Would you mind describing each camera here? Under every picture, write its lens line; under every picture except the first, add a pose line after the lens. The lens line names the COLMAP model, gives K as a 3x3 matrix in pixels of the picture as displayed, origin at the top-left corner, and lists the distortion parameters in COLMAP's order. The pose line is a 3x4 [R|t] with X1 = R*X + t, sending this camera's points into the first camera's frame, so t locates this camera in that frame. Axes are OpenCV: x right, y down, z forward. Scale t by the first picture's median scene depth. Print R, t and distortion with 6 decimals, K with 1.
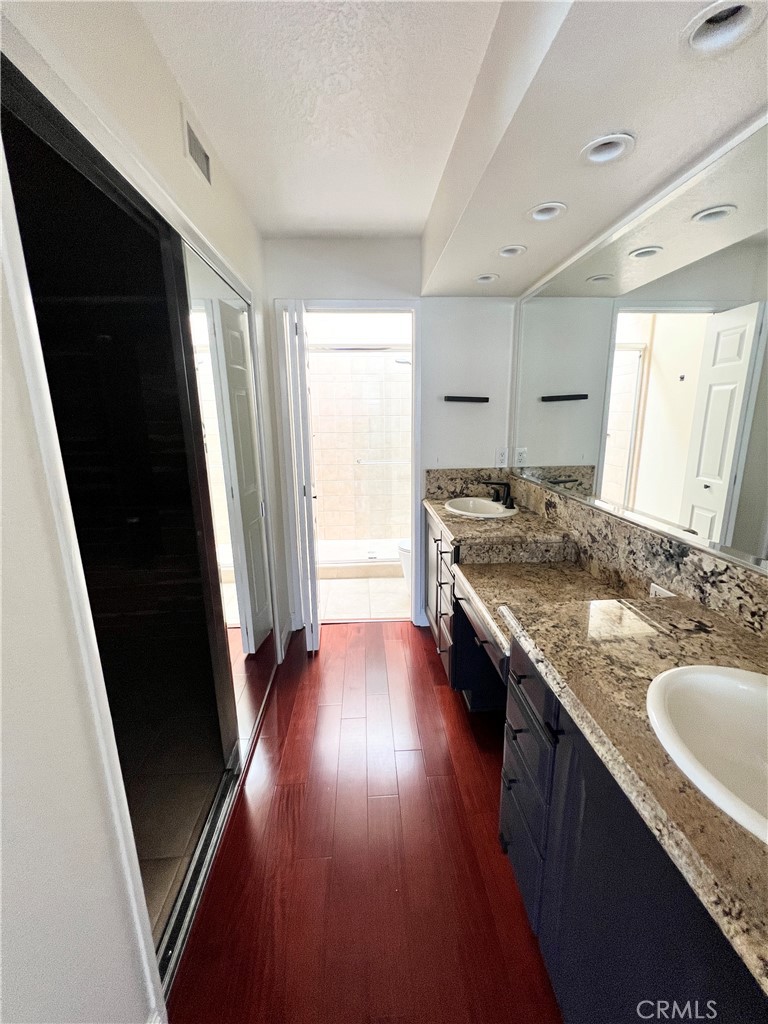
lens RADIAL K [[411.9, 0, 382.7], [0, 411.9, 510.6], [0, 0, 1]] dist [0.001092, 0.000374]
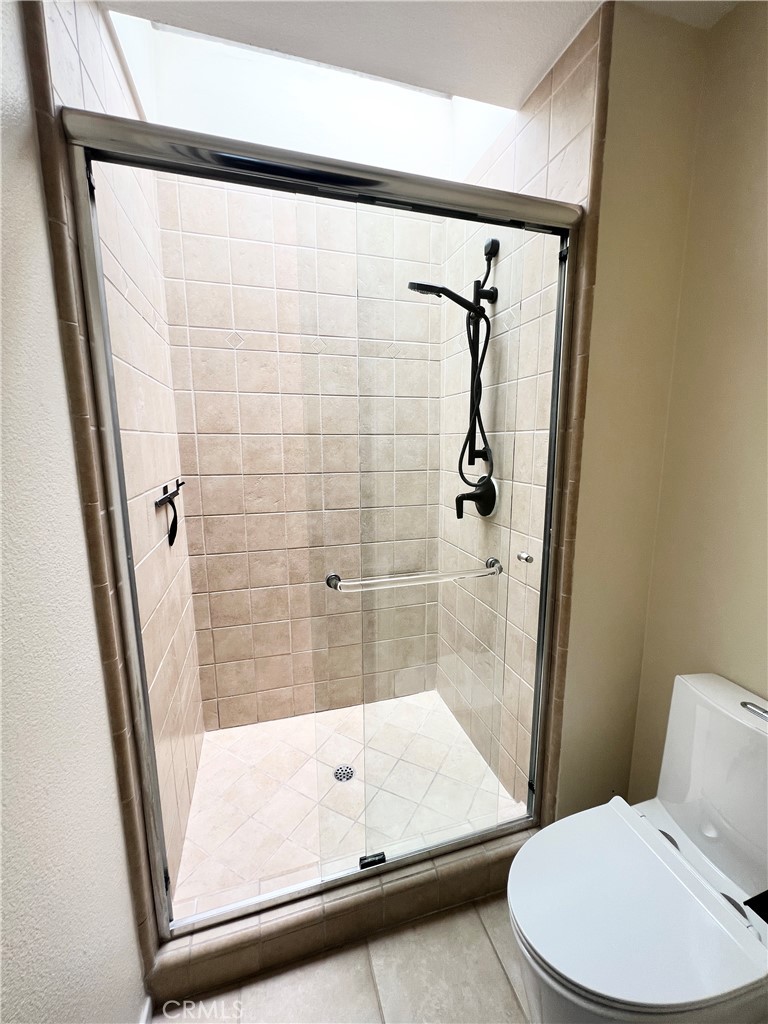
lens RADIAL K [[411.9, 0, 385.9], [0, 411.9, 510.5], [0, 0, 1]] dist [0.001092, 0.000374]
pose [[0.972868, -0.028071, 0.229651, -0.068076], [0.041052, 0.997806, -0.051944, -0.124041], [-0.227689, 0.059962, 0.971886, 0.558746]]
